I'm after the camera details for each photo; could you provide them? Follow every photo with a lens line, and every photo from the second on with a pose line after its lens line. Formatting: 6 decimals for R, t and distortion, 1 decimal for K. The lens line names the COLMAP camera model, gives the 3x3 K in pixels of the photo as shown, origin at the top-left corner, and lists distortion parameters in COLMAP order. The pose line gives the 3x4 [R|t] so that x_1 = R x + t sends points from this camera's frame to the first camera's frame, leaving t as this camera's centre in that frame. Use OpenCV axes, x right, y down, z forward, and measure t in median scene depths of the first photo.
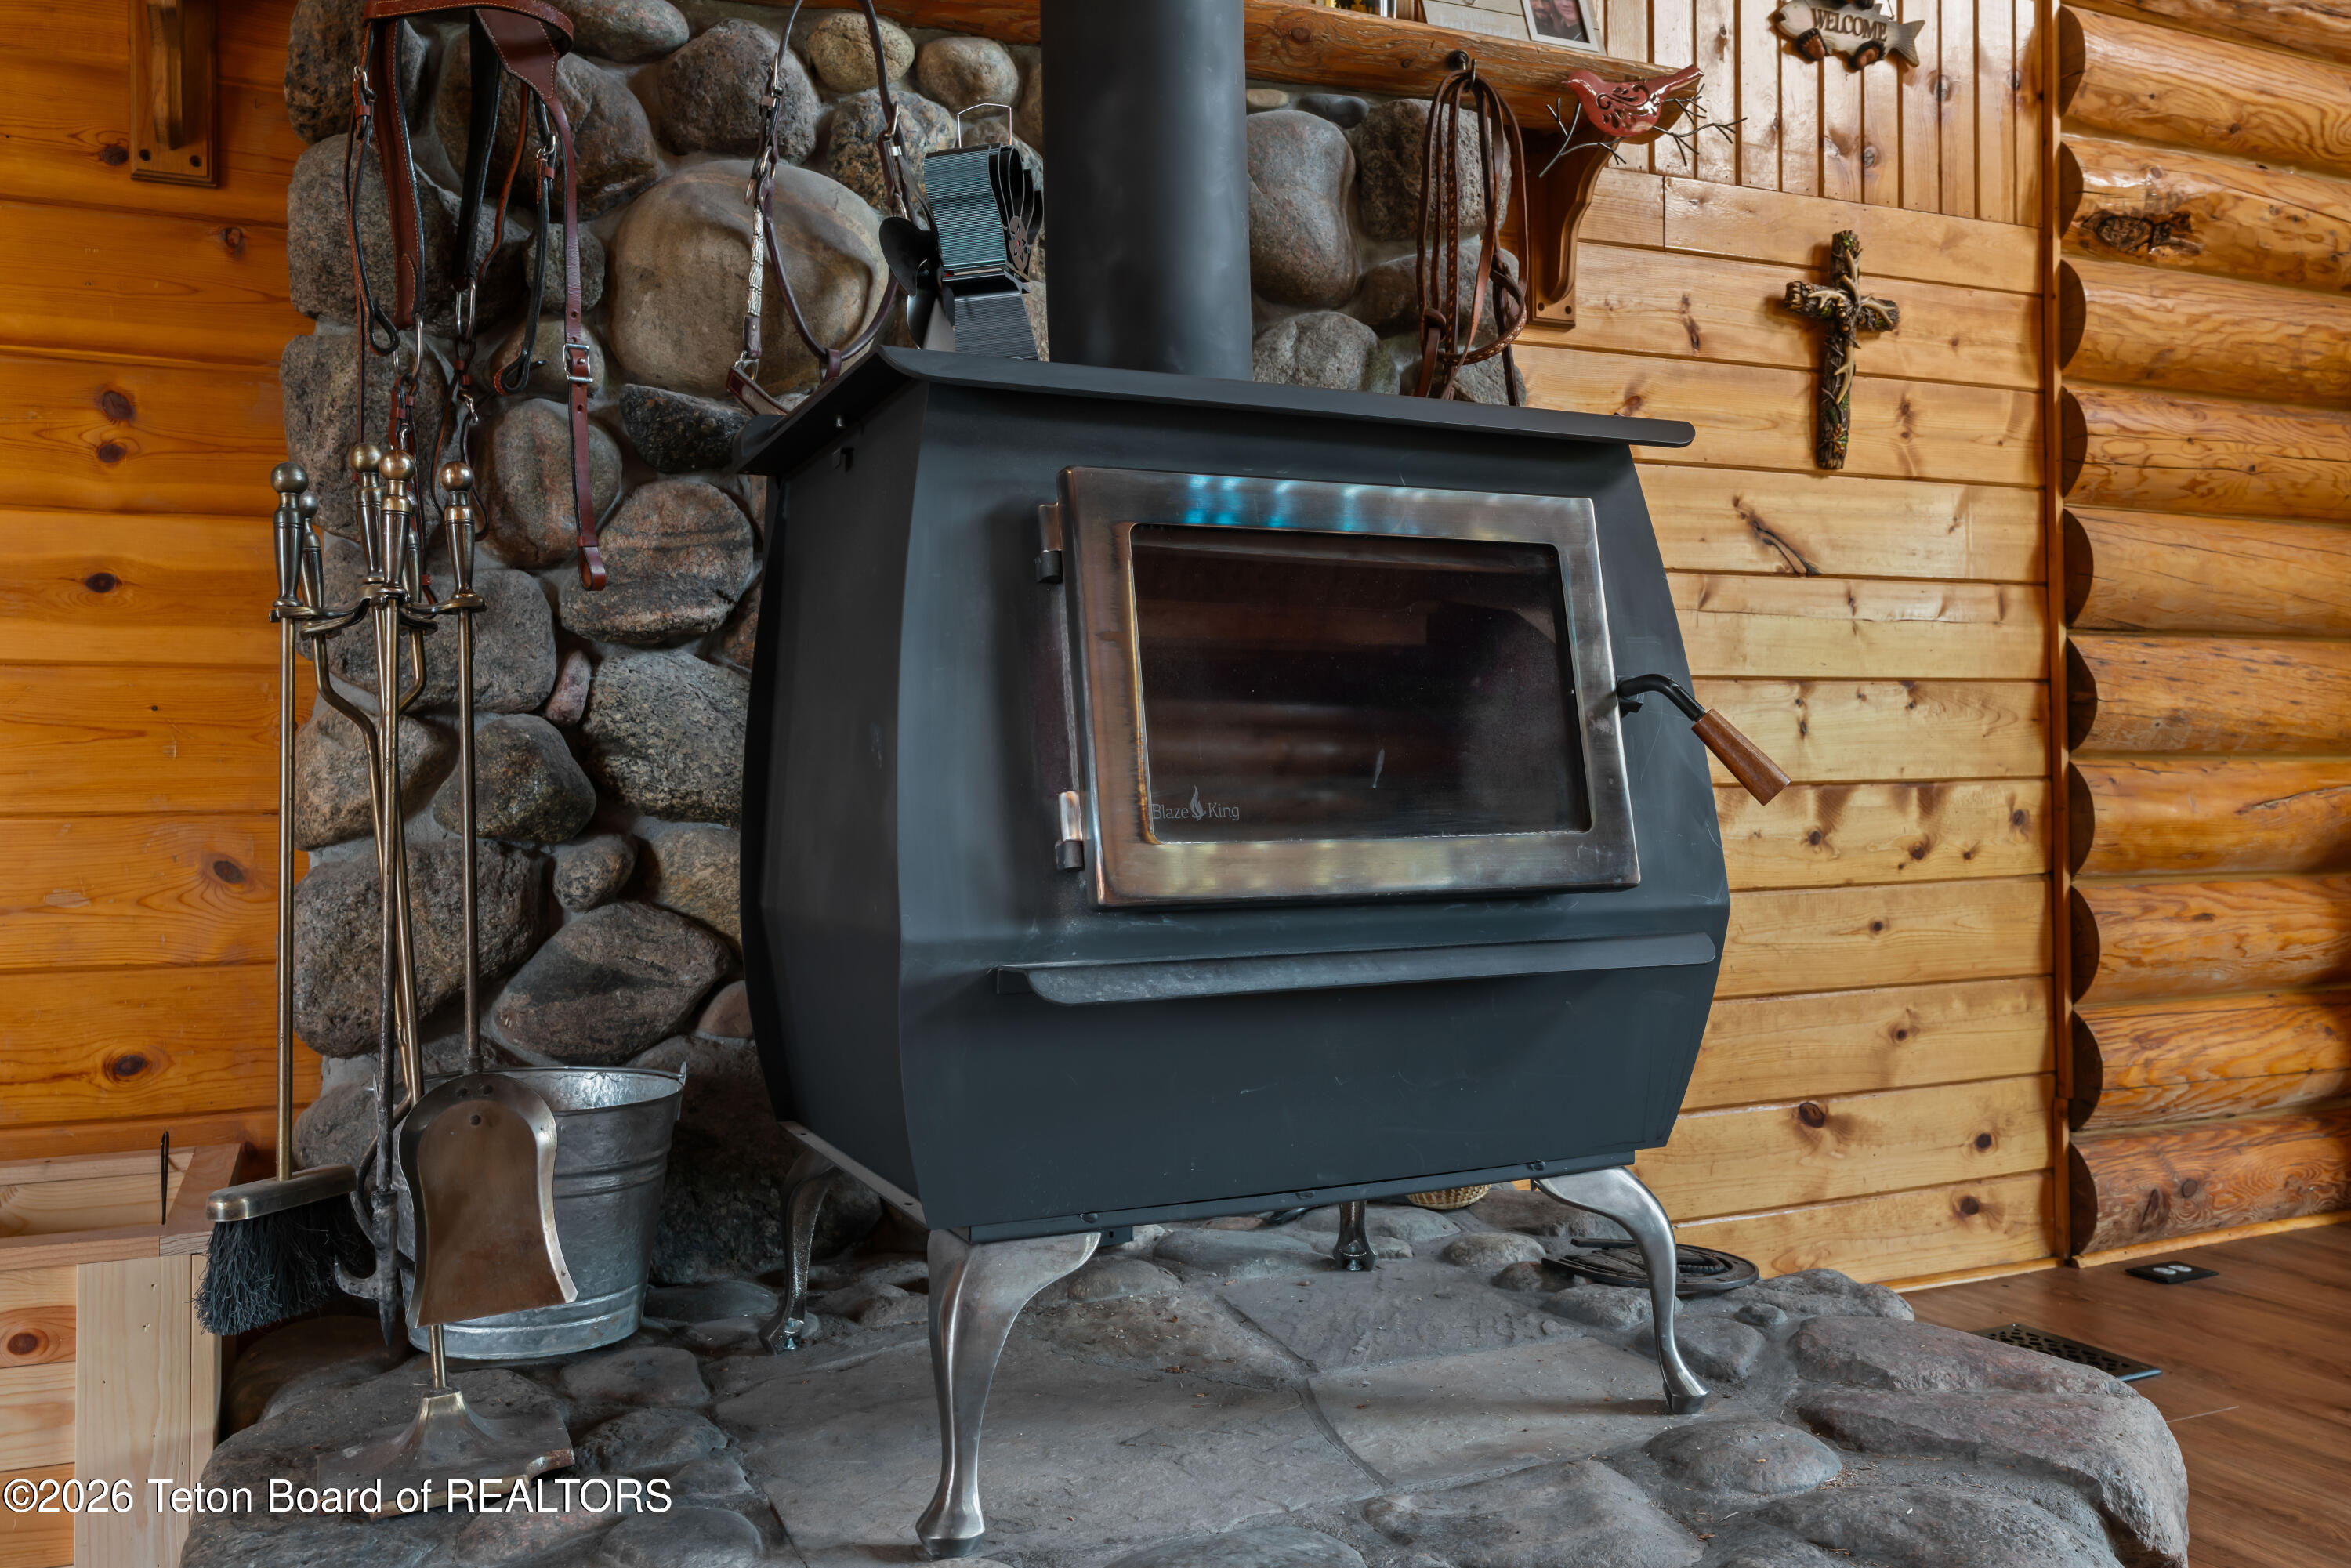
lens RADIAL K [[1850.5, 0, 1191.9], [0, 1850.5, 744.4], [0, 0, 1]] dist [0.003027, 0.008218]
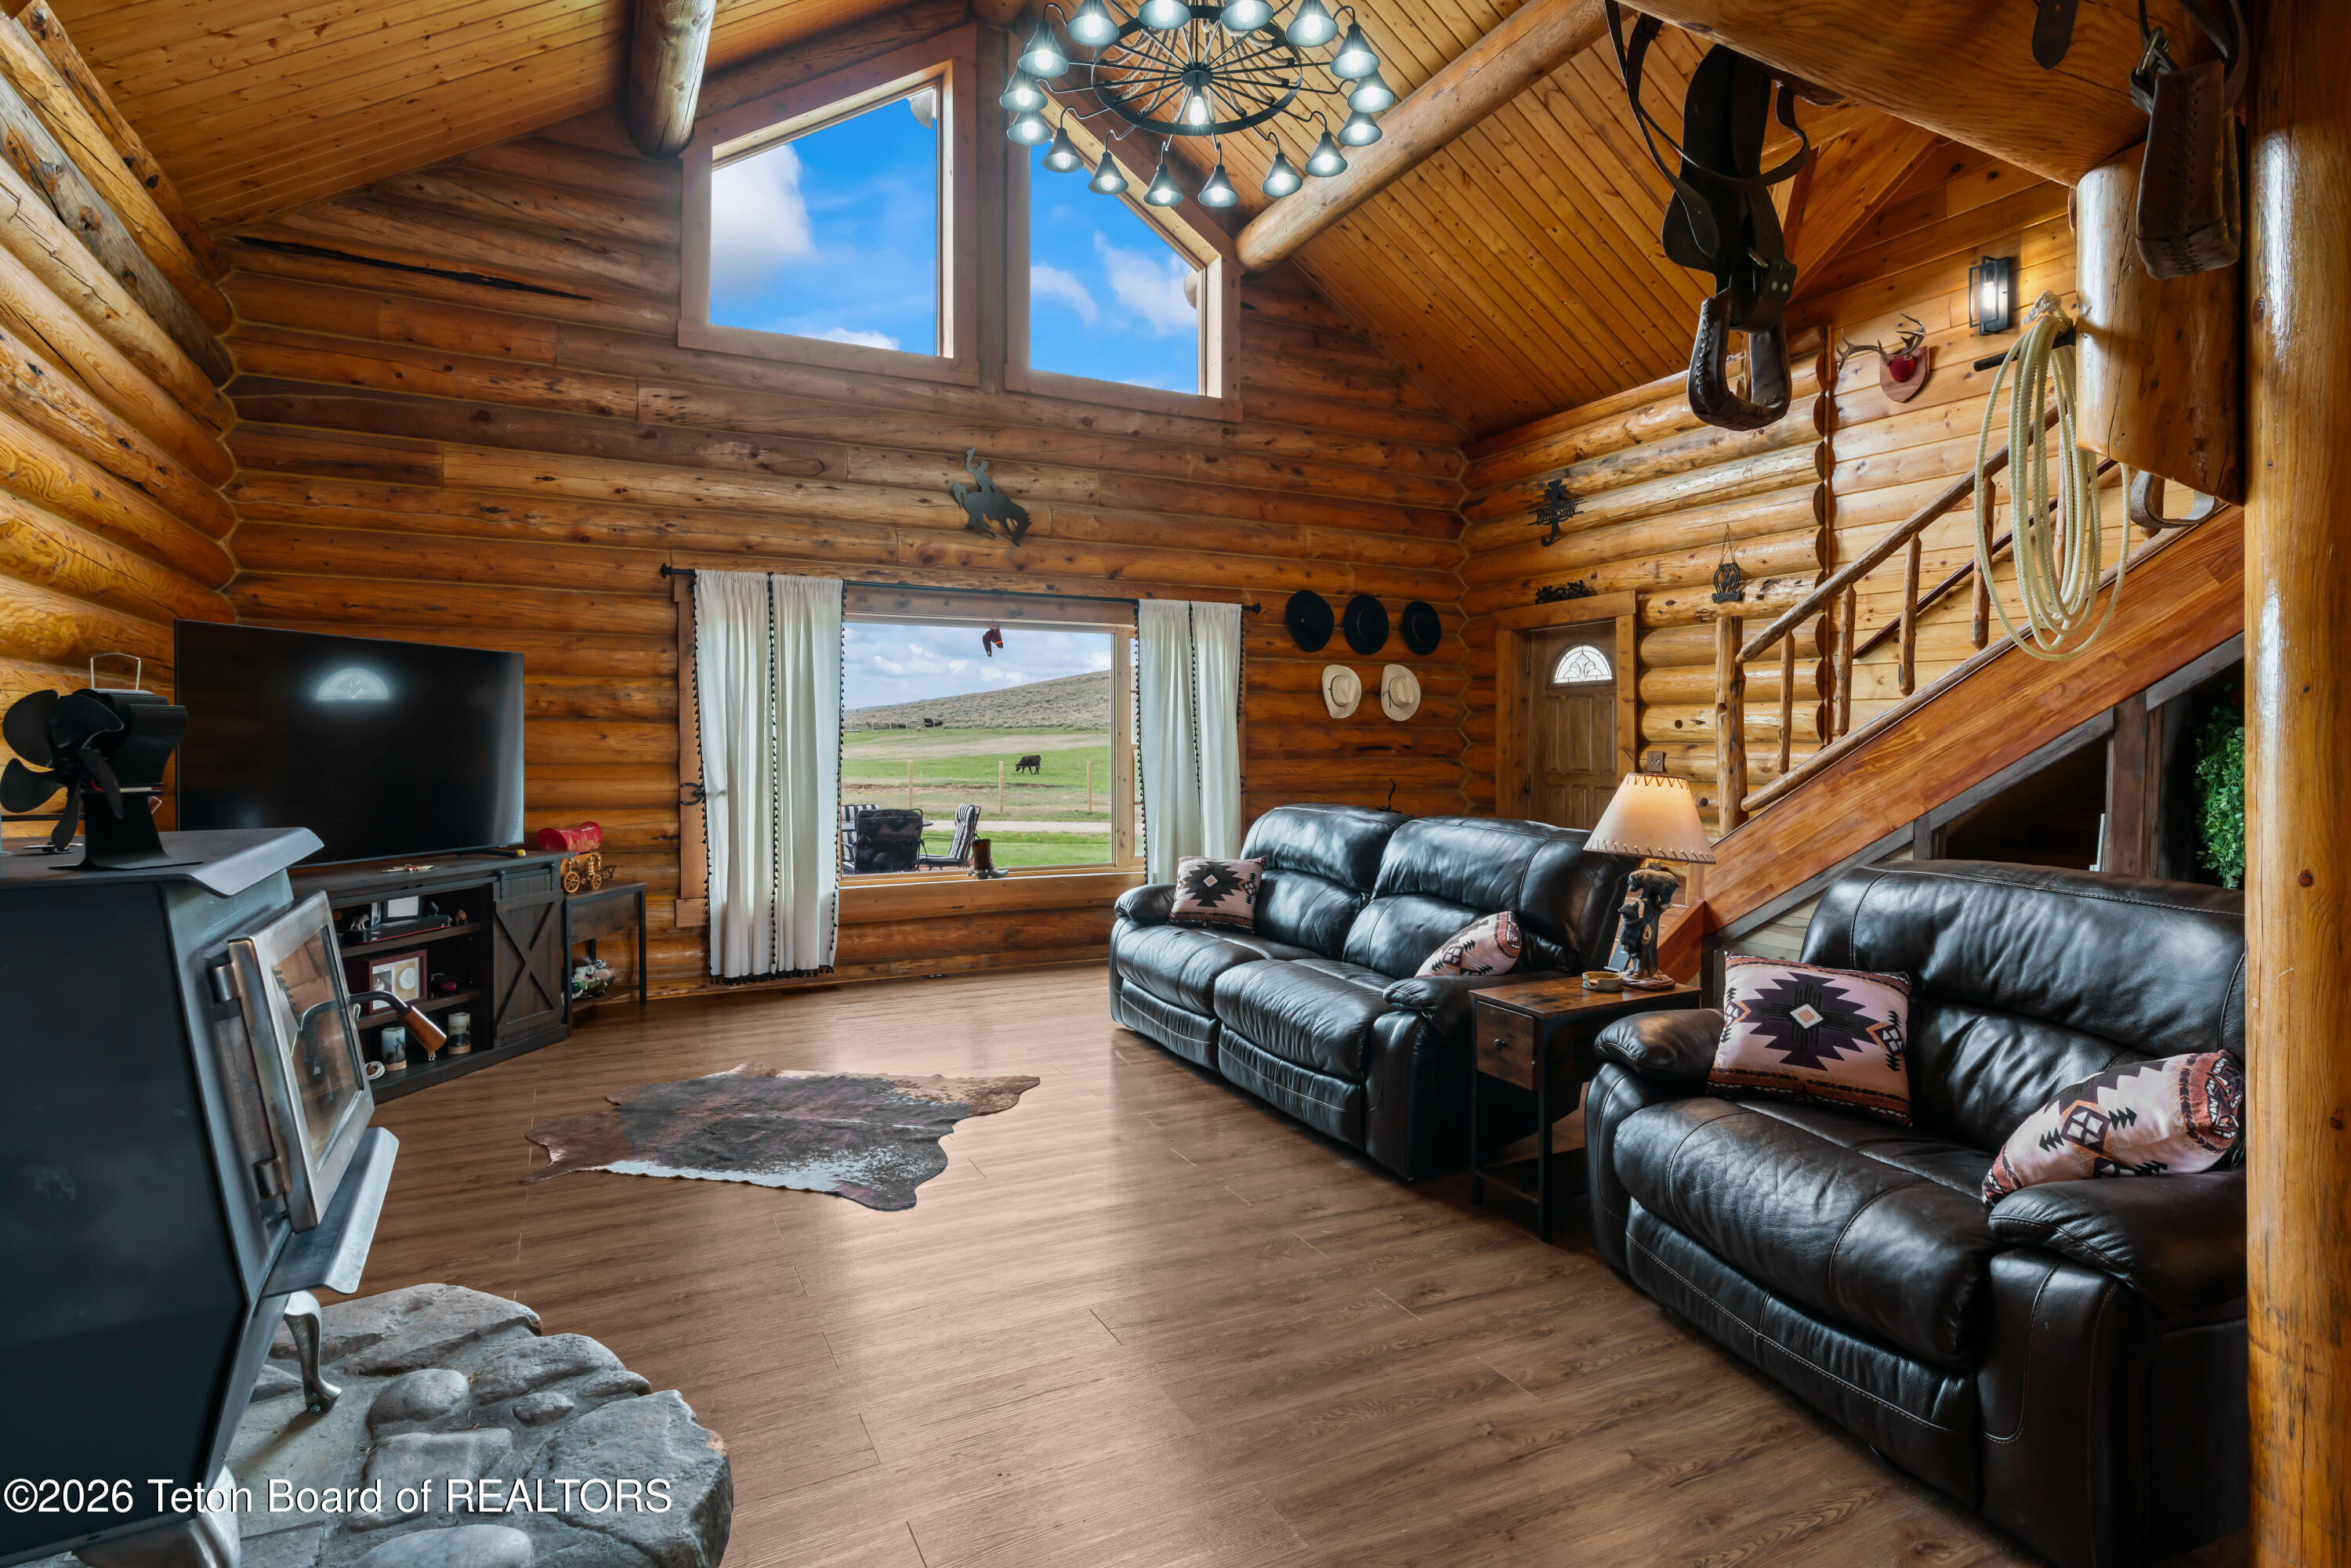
lens RADIAL K [[1194.1, 0, 1164.2], [0, 1194.1, 754.0], [0, 0, 1]] dist [0.002150, 0.001047]
pose [[-0.057402, 0.005530, 0.998336, -0.537482], [-0.018830, 0.999801, -0.006621, -0.153117], [-0.998174, -0.019179, -0.057287, 0.179647]]
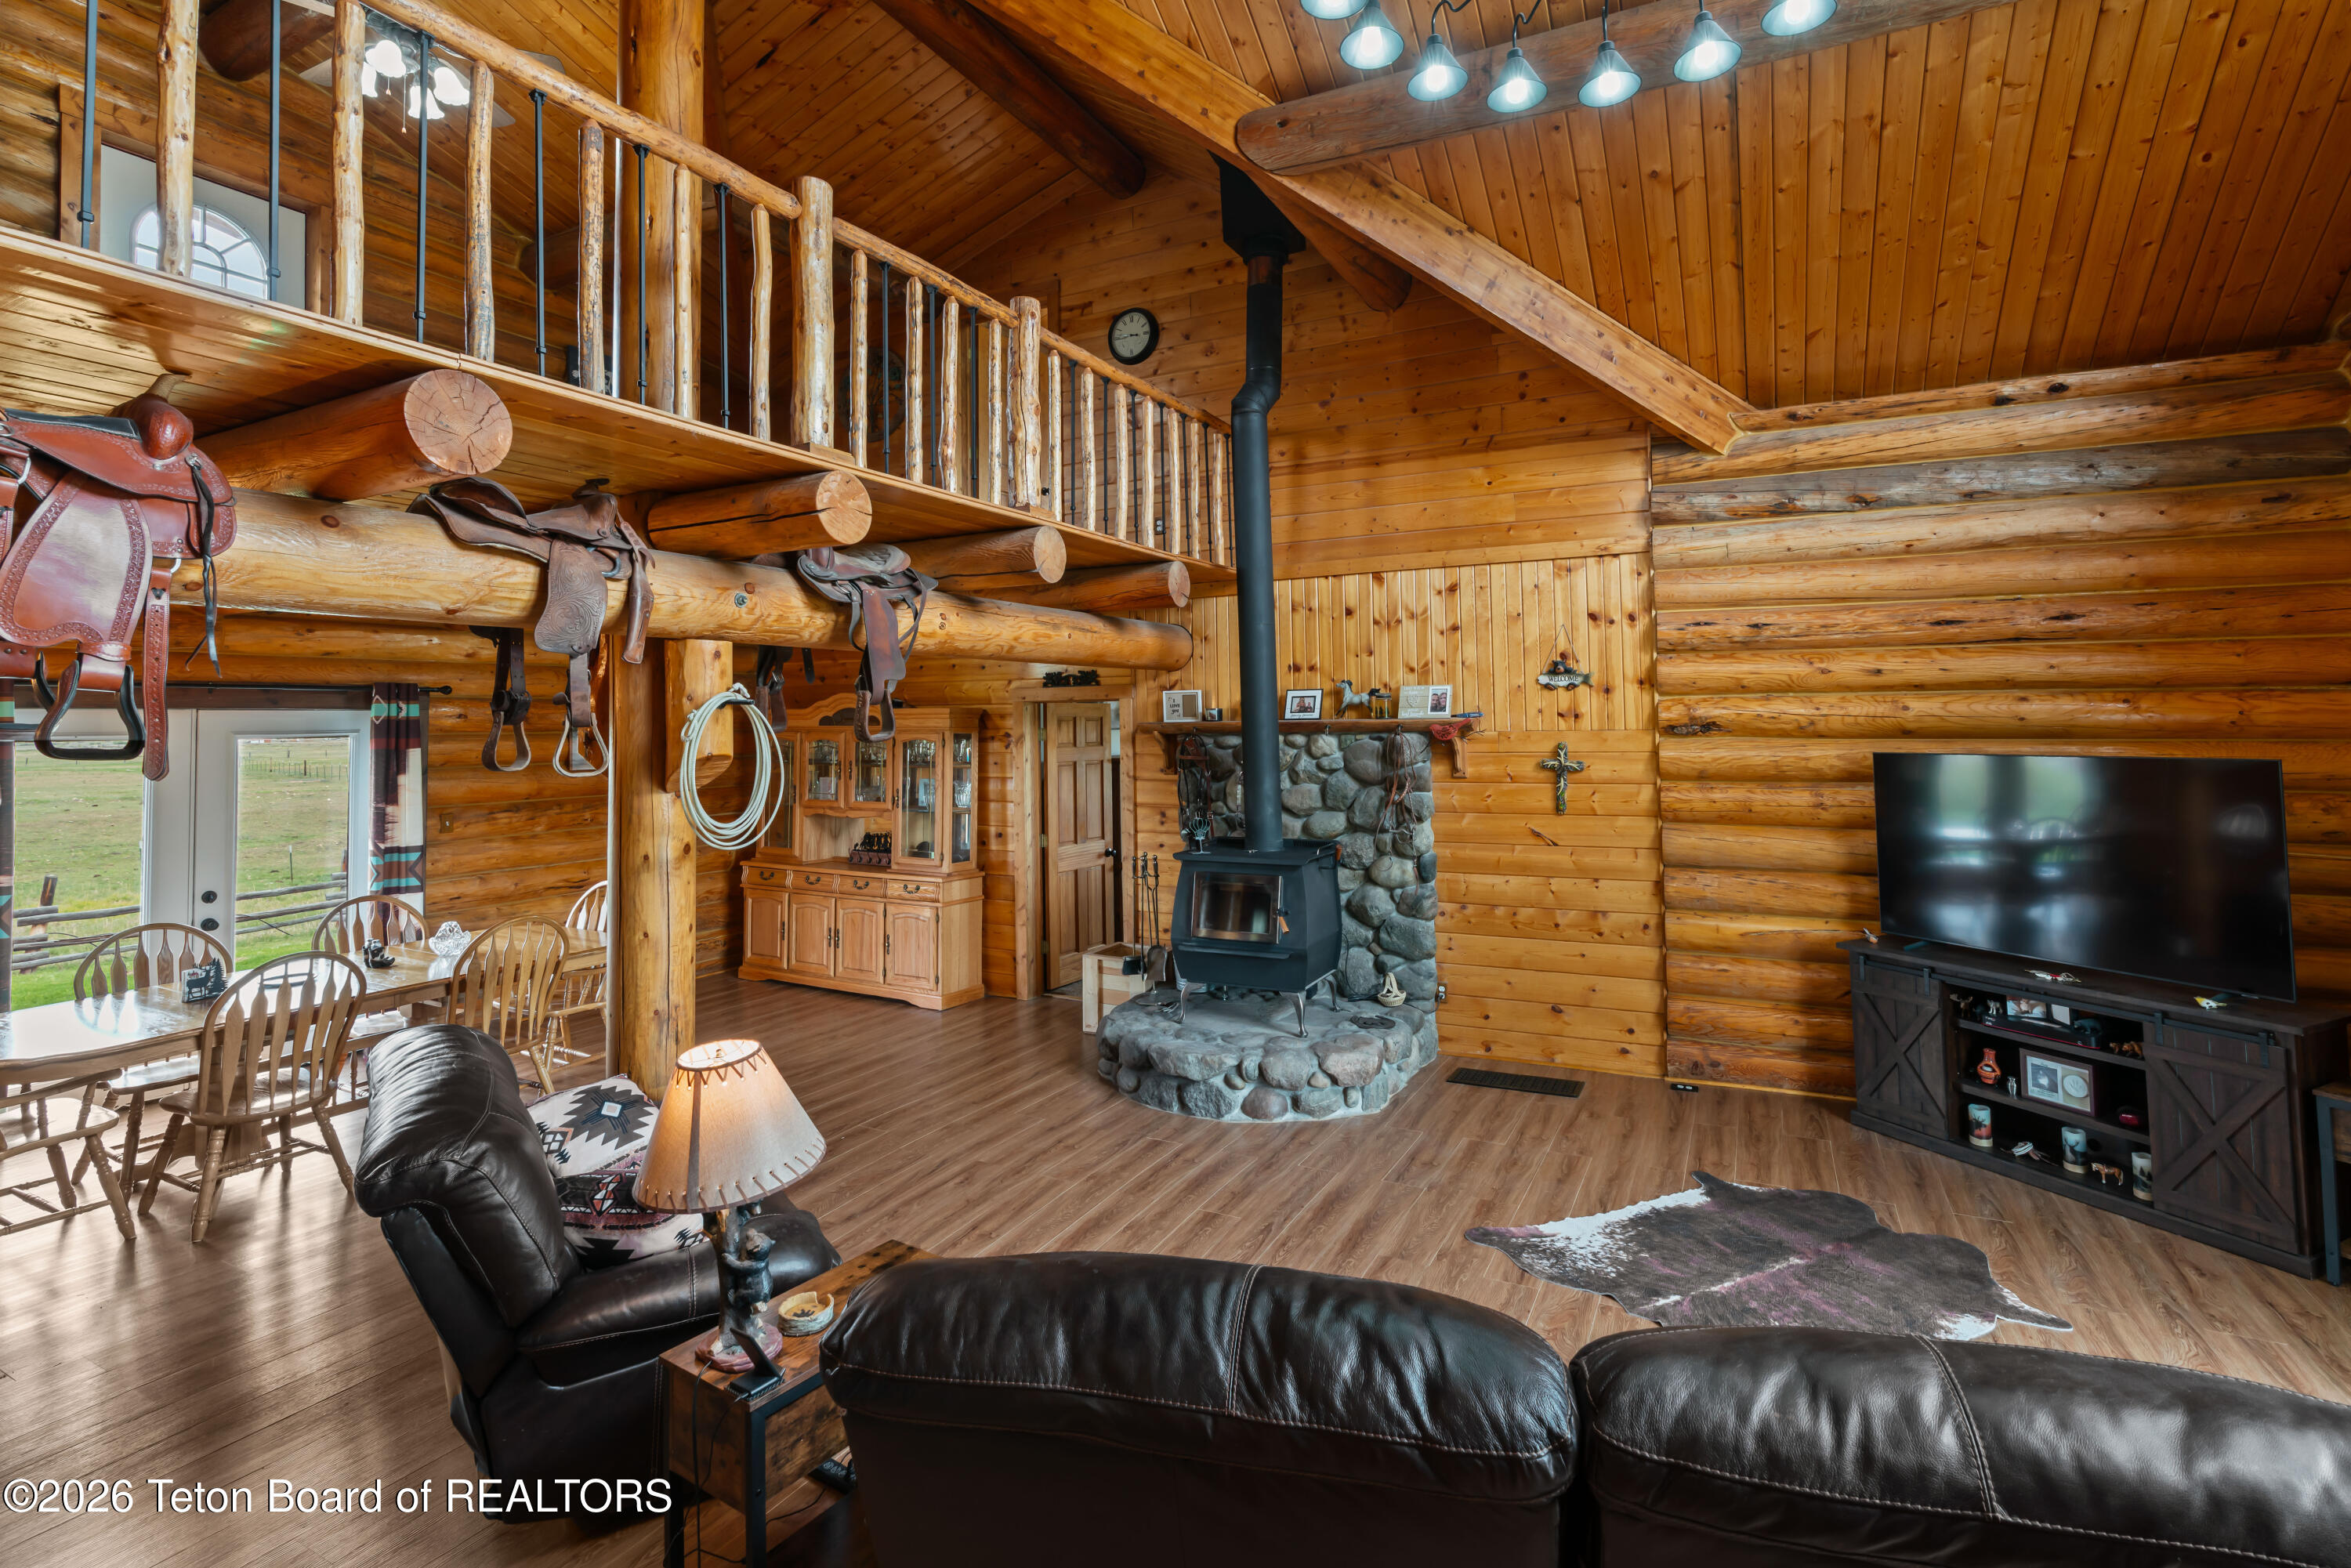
lens RADIAL K [[1063.3, 0, 1189.7], [0, 1063.3, 684.4], [0, 0, 1]] dist [-0.016559, 0.007966]
pose [[0.641561, -0.029719, -0.766496, 1.582235], [0.019815, 0.999558, -0.022170, -0.401840], [0.766816, -0.000965, 0.641867, -0.826636]]
